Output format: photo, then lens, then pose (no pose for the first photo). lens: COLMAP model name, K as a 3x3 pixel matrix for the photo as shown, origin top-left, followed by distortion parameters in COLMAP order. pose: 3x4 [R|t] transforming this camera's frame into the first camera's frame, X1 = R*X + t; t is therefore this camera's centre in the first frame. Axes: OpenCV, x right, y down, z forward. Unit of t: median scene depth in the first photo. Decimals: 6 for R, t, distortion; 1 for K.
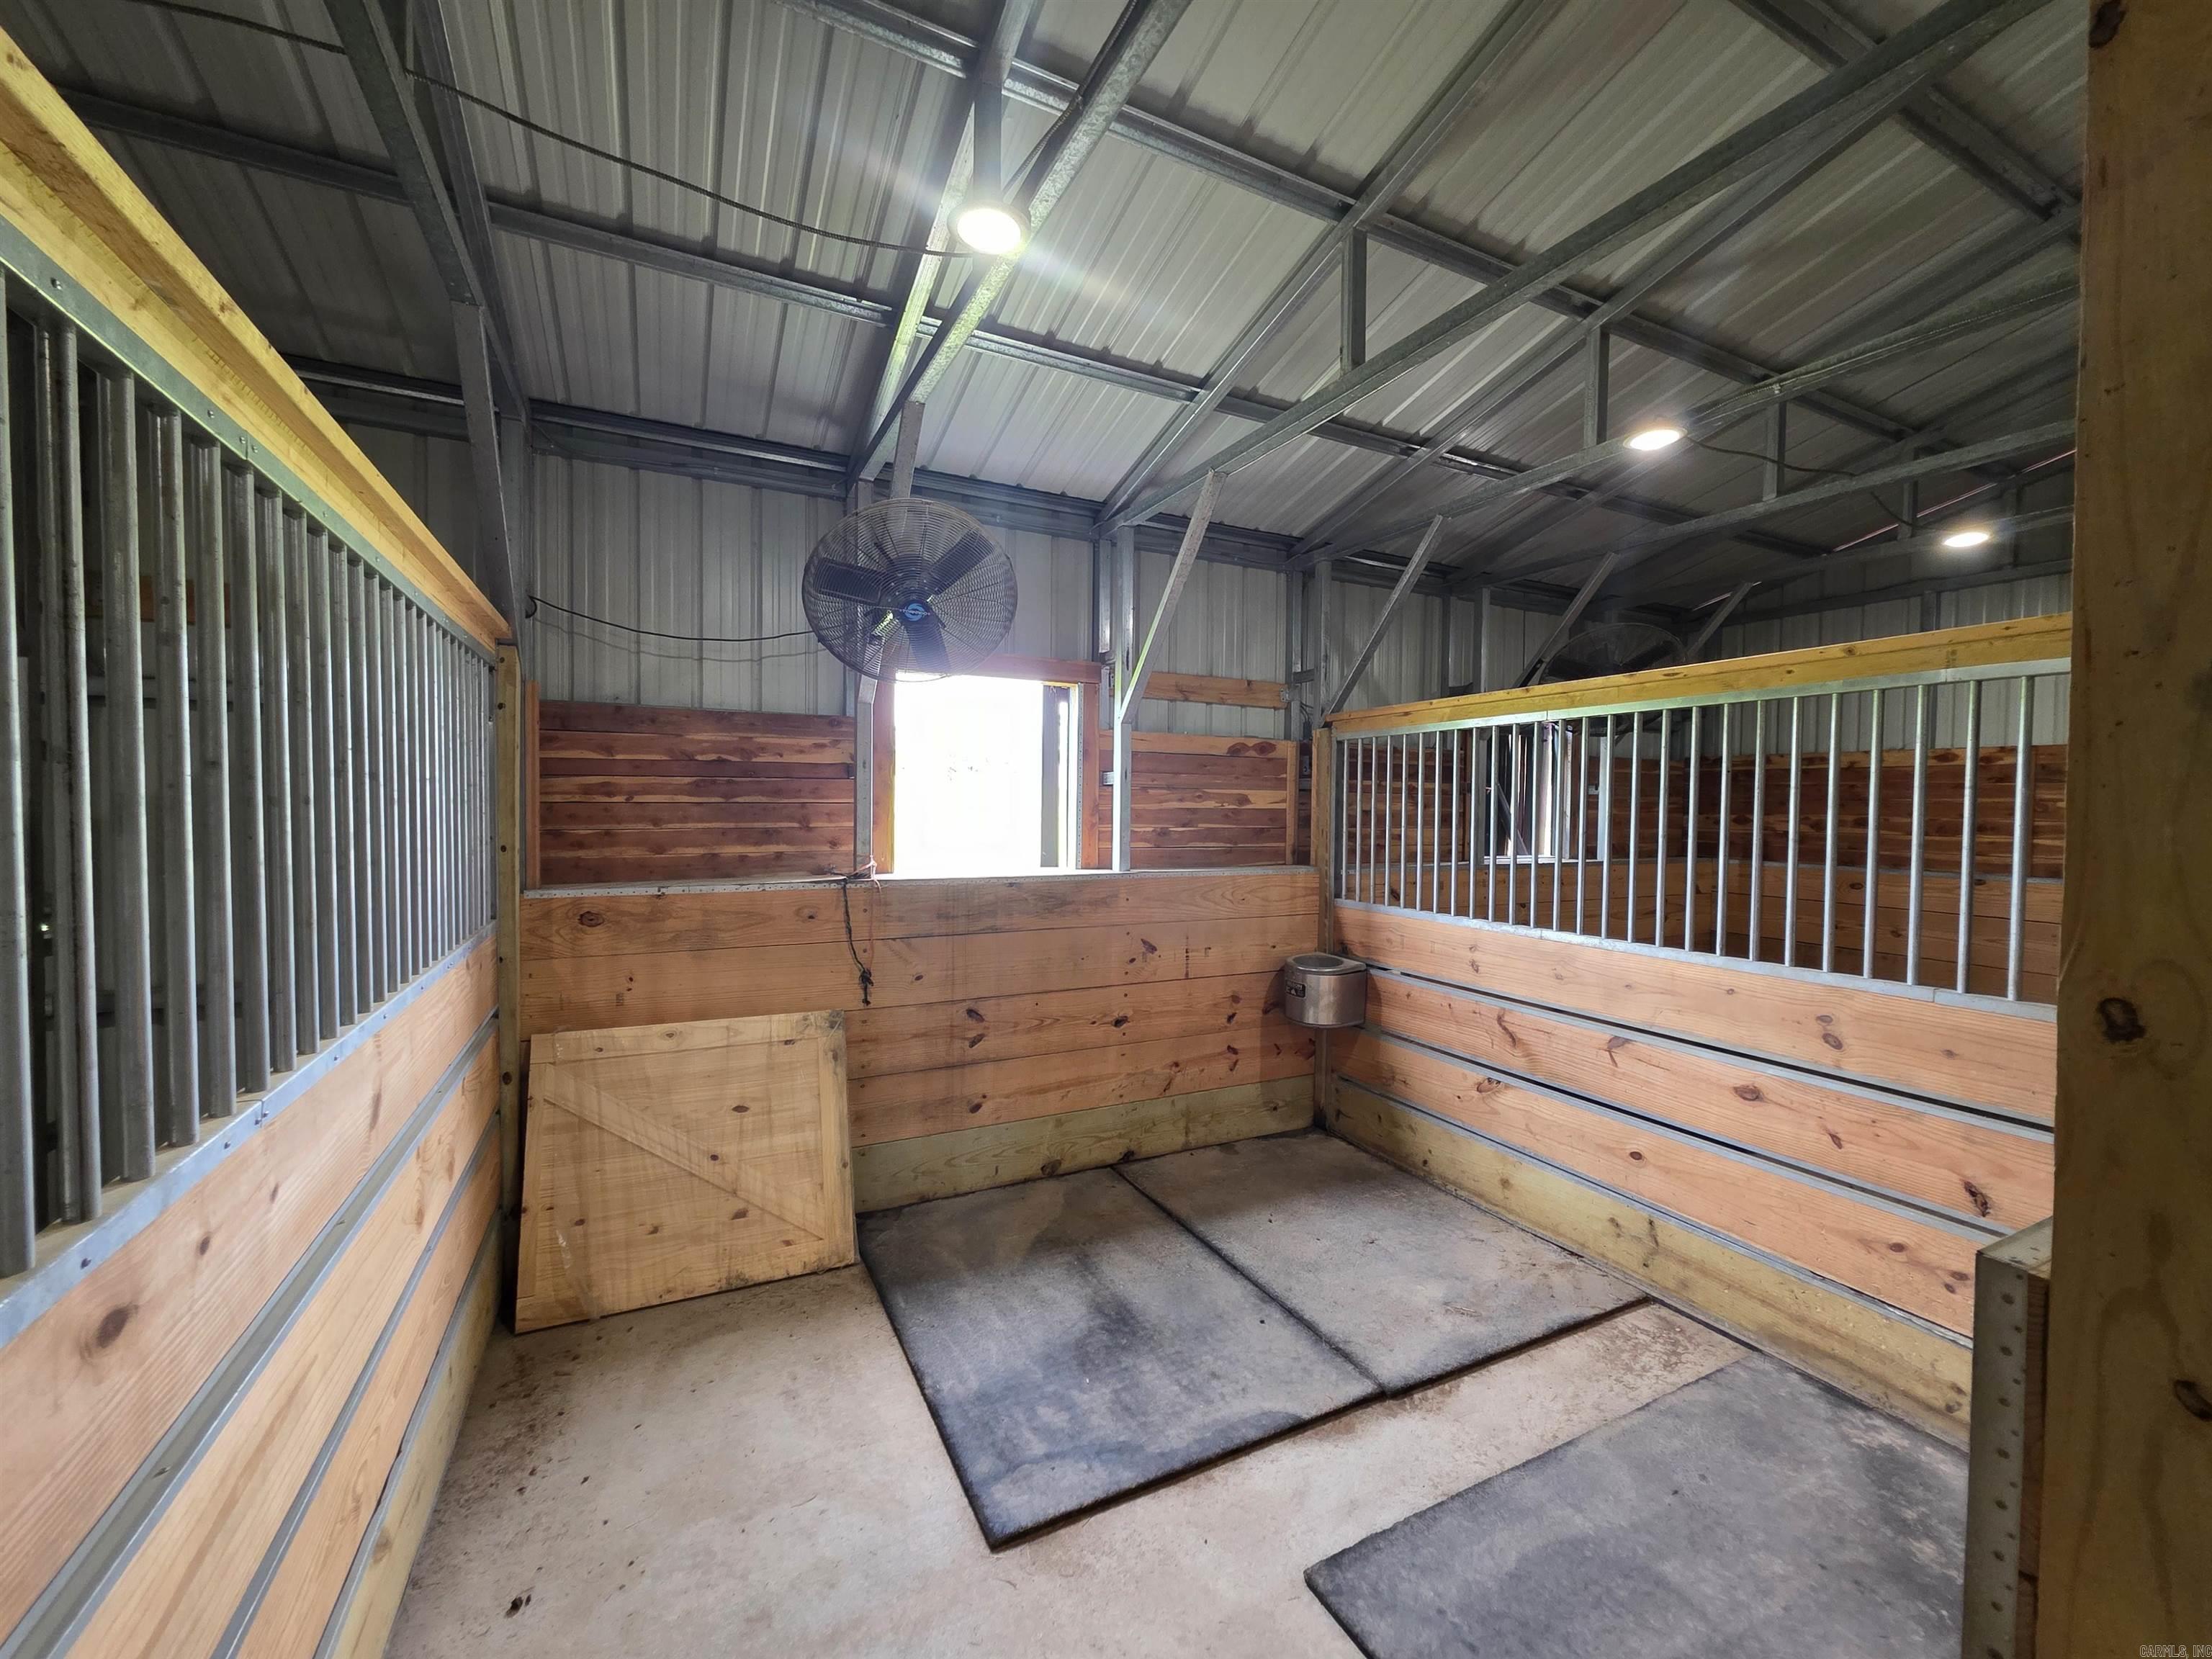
lens RADIAL K [[884.1, 0, 1106.0], [0, 884.1, 829.5], [0, 0, 1]] dist [0.000925, 0.000260]
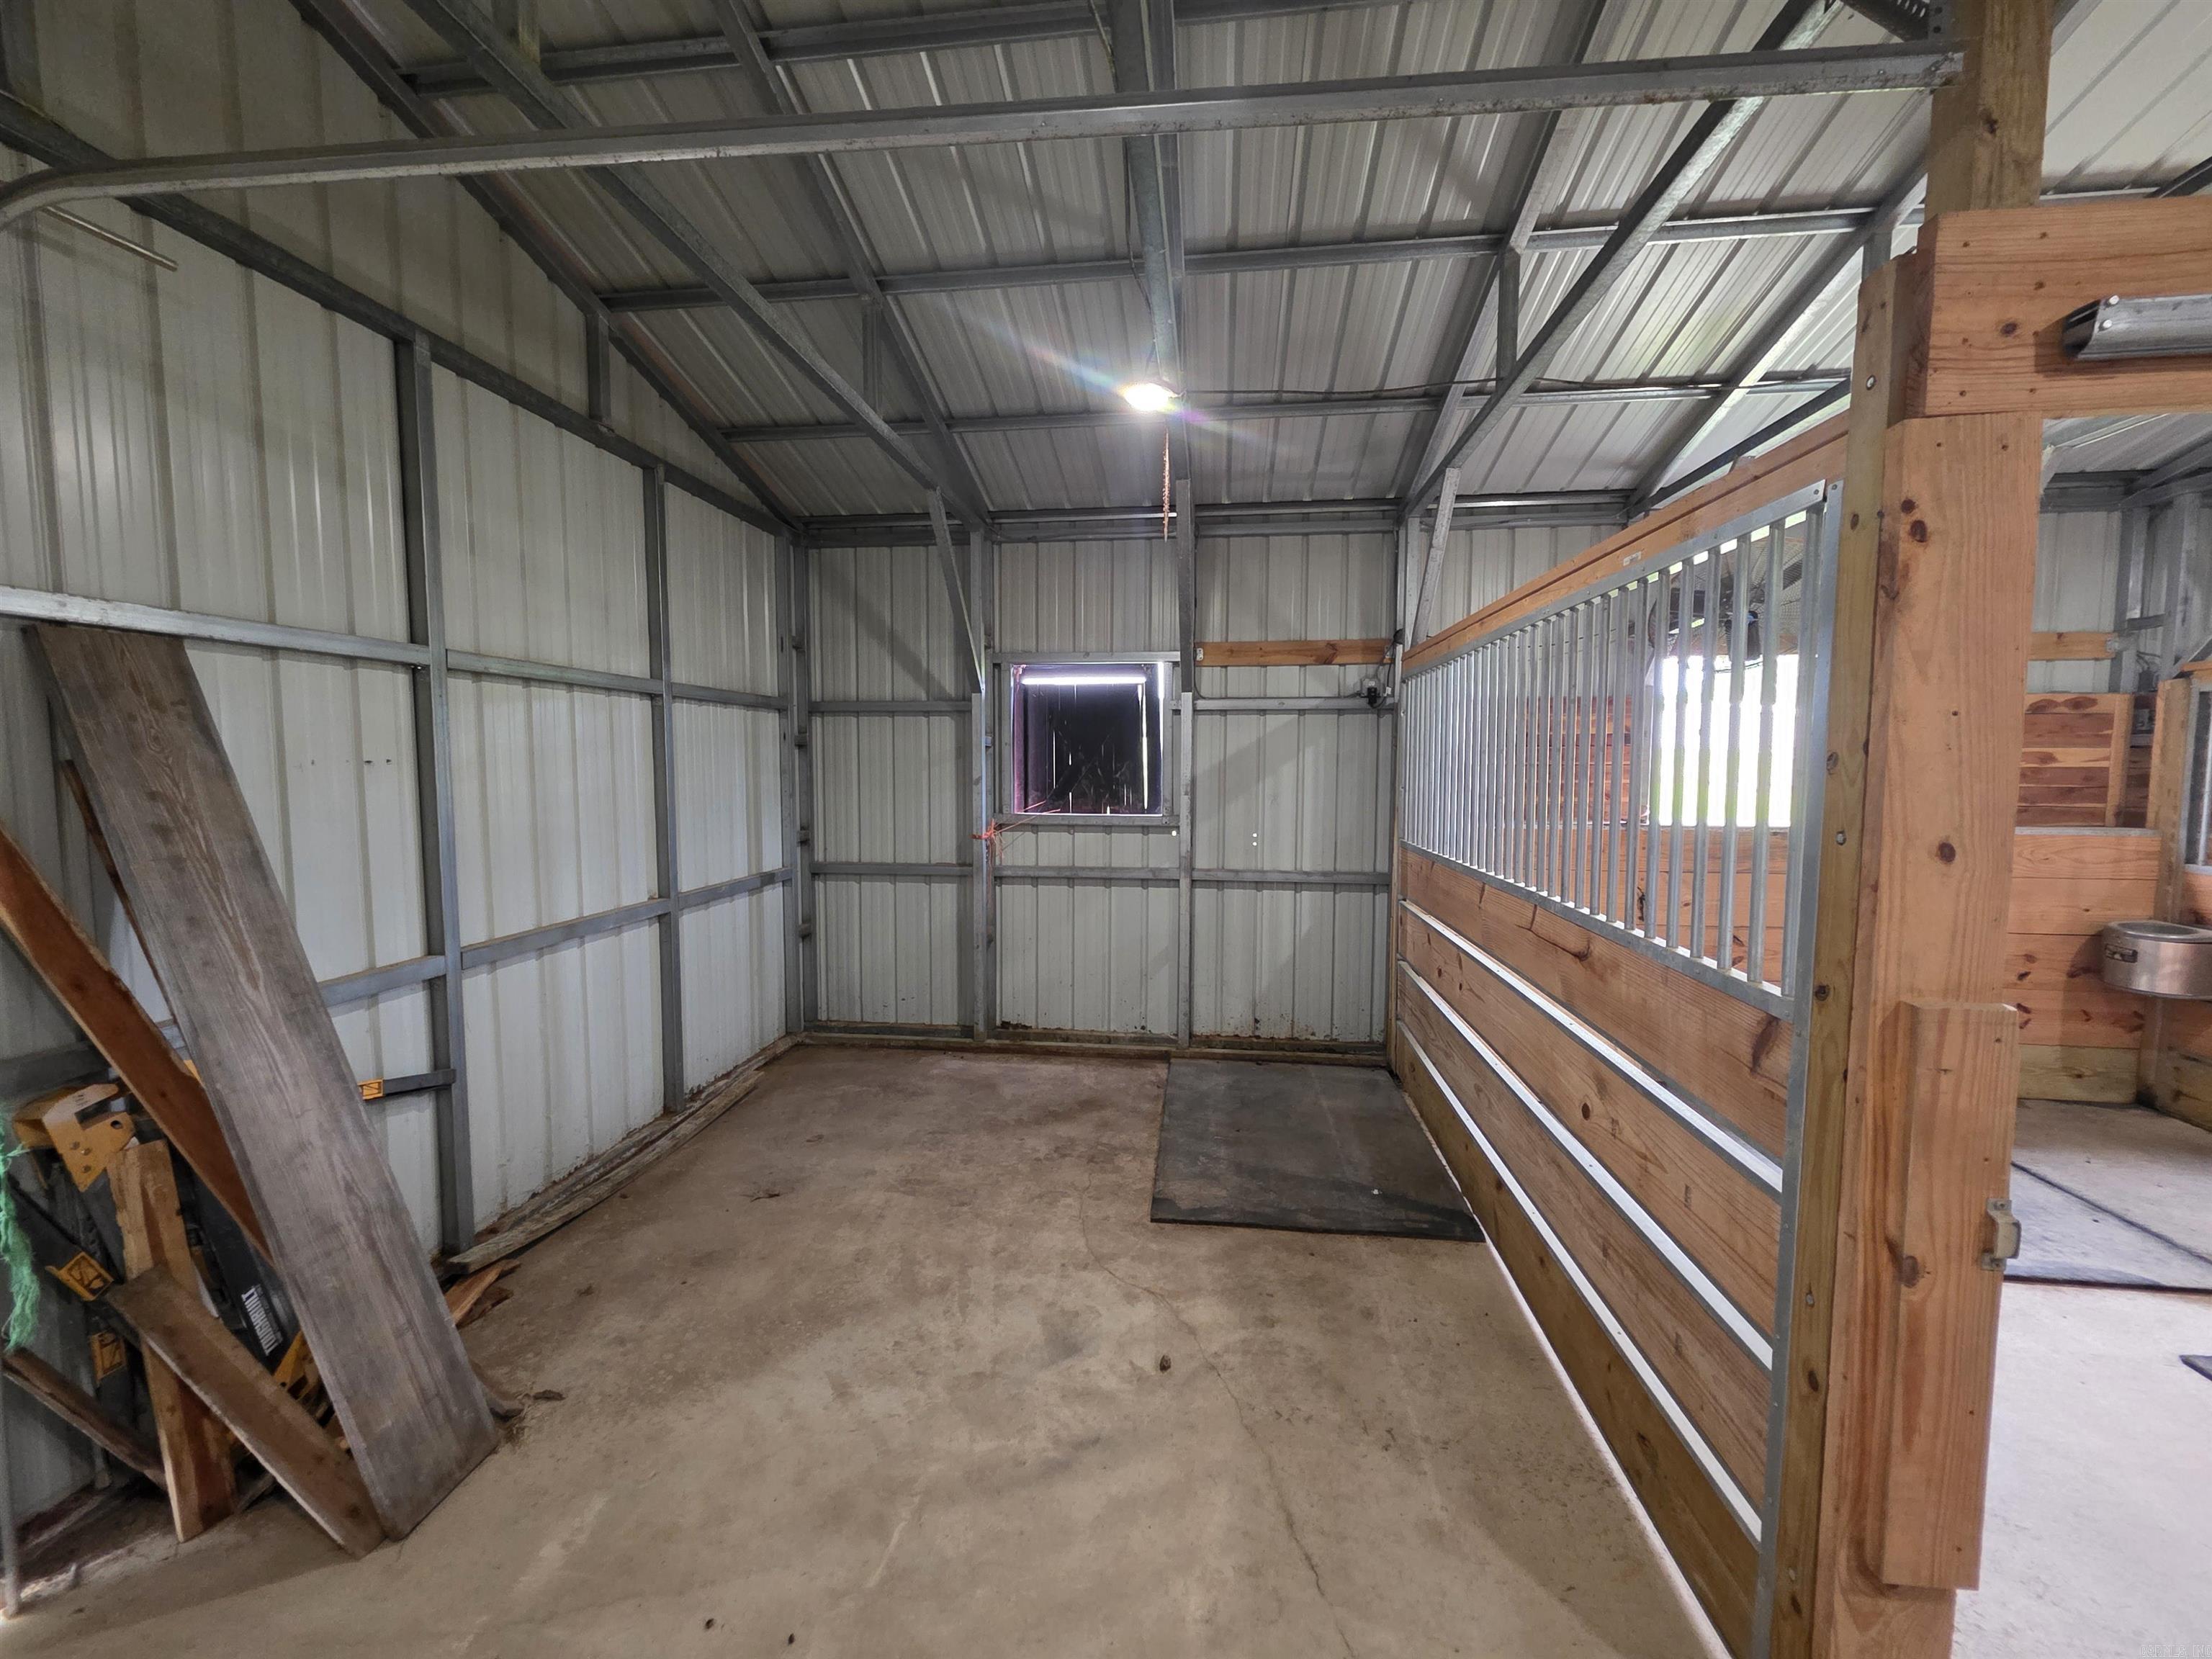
lens RADIAL K [[884.1, 0, 1106.0], [0, 884.1, 829.5], [0, 0, 1]] dist [0.000925, 0.000260]
pose [[0.829569, 0.030826, -0.557553, -0.159990], [-0.007420, 0.998995, 0.044193, 0.009413], [0.558355, -0.032525, 0.828964, -0.391409]]
